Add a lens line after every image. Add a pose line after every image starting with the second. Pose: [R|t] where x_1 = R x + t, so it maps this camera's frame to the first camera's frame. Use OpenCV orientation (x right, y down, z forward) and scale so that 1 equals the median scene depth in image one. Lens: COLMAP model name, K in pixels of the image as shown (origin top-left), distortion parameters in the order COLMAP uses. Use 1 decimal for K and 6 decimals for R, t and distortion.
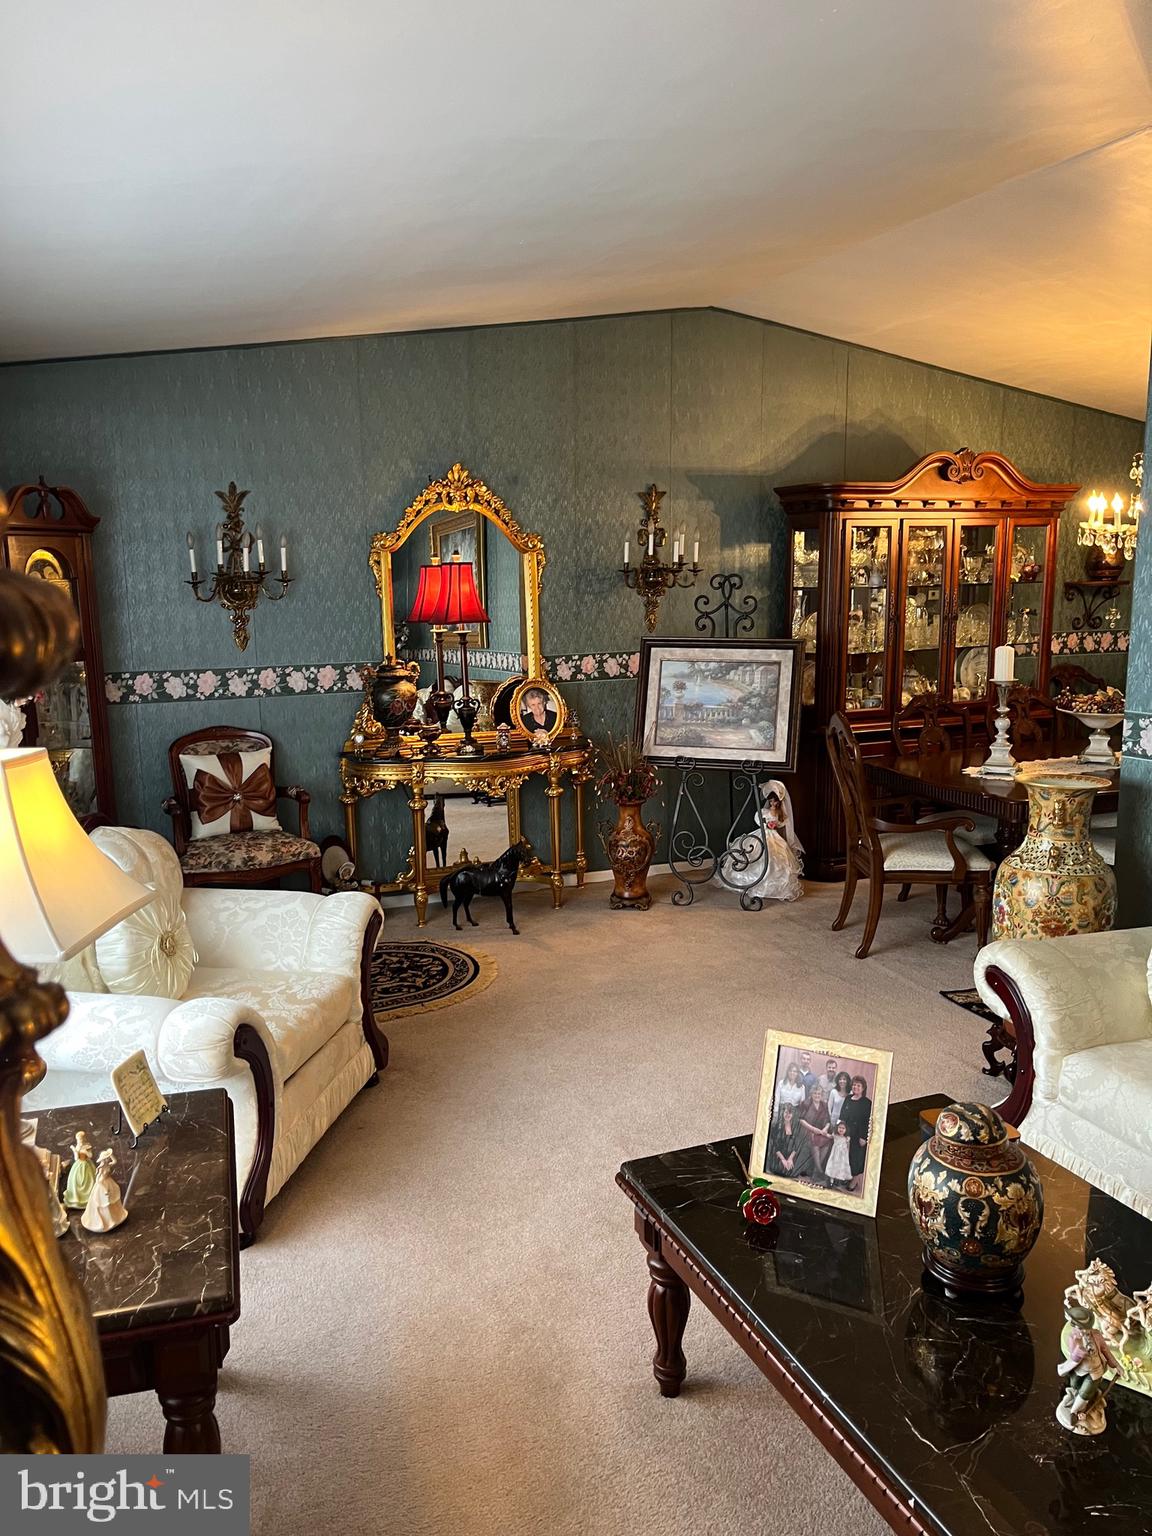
lens RADIAL K [[1164.5, 0, 574.2], [0, 1164.5, 769.6], [0, 0, 1]] dist [0.051506, -0.057590]
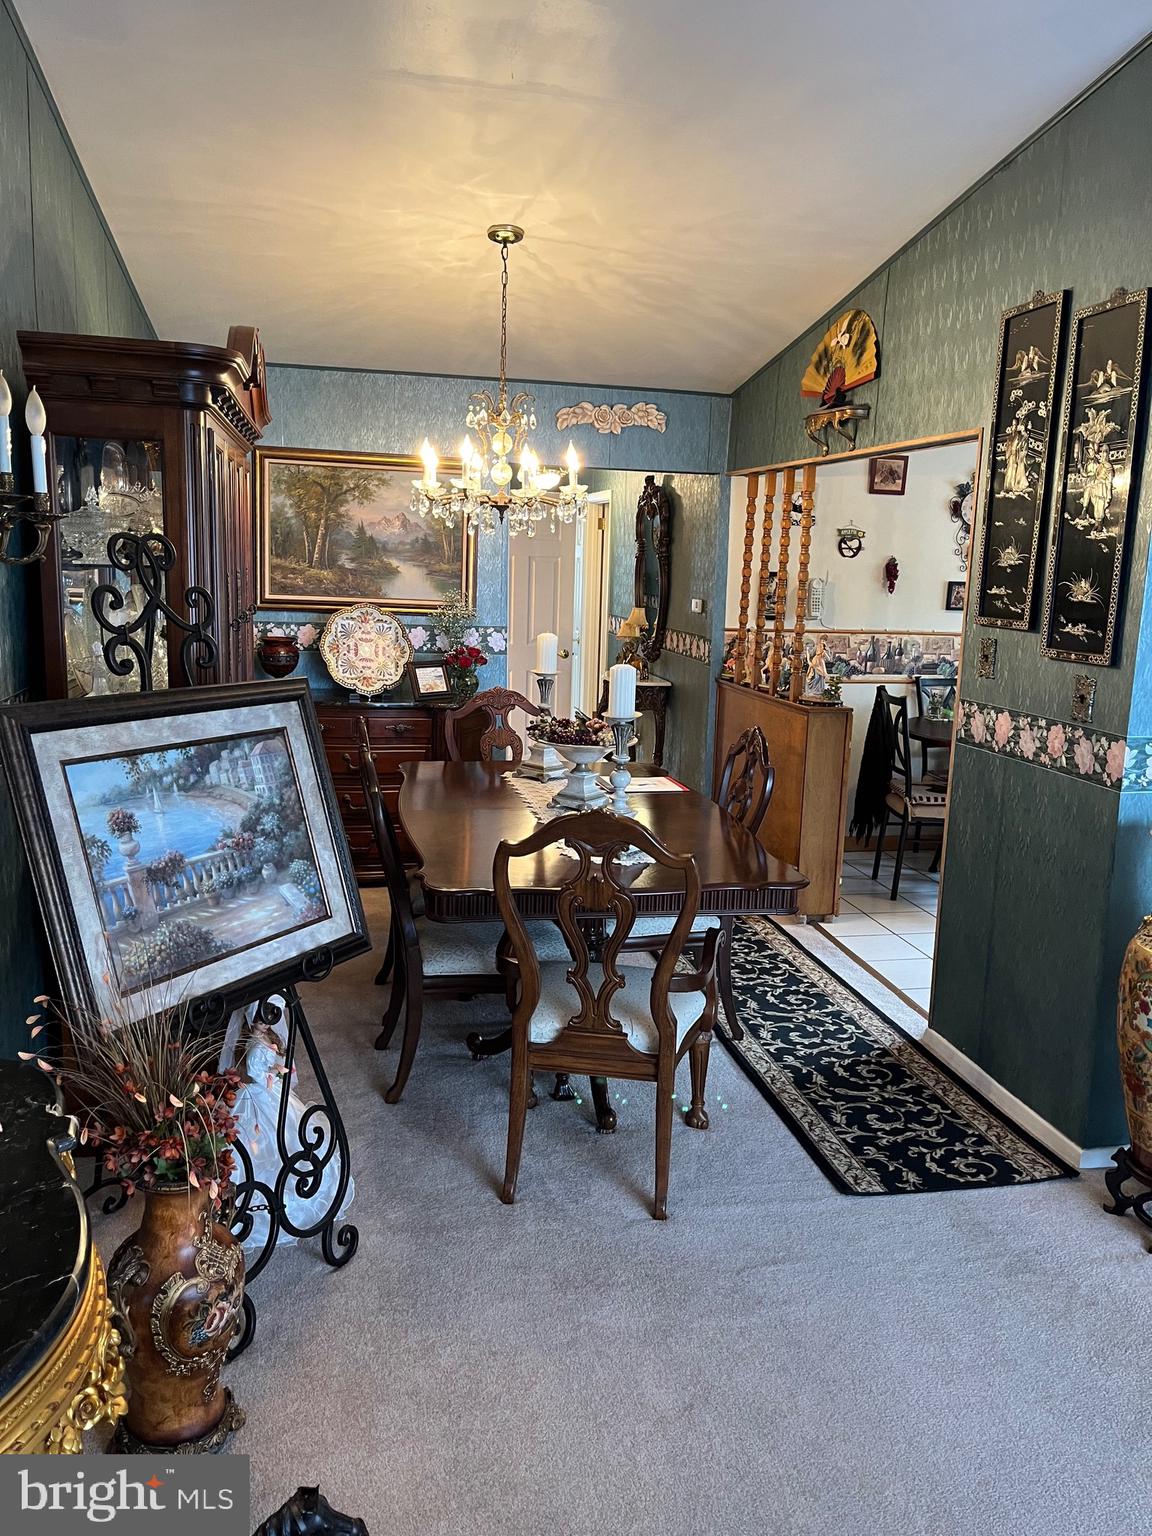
lens RADIAL K [[1164.5, 0, 577.0], [0, 1164.5, 765.2], [0, 0, 1]] dist [0.051506, -0.057590]
pose [[0.174421, -0.156489, 0.972157, -0.256559], [0.131801, 0.982117, 0.134445, -0.124239], [-0.975810, 0.104681, 0.191927, 0.789849]]
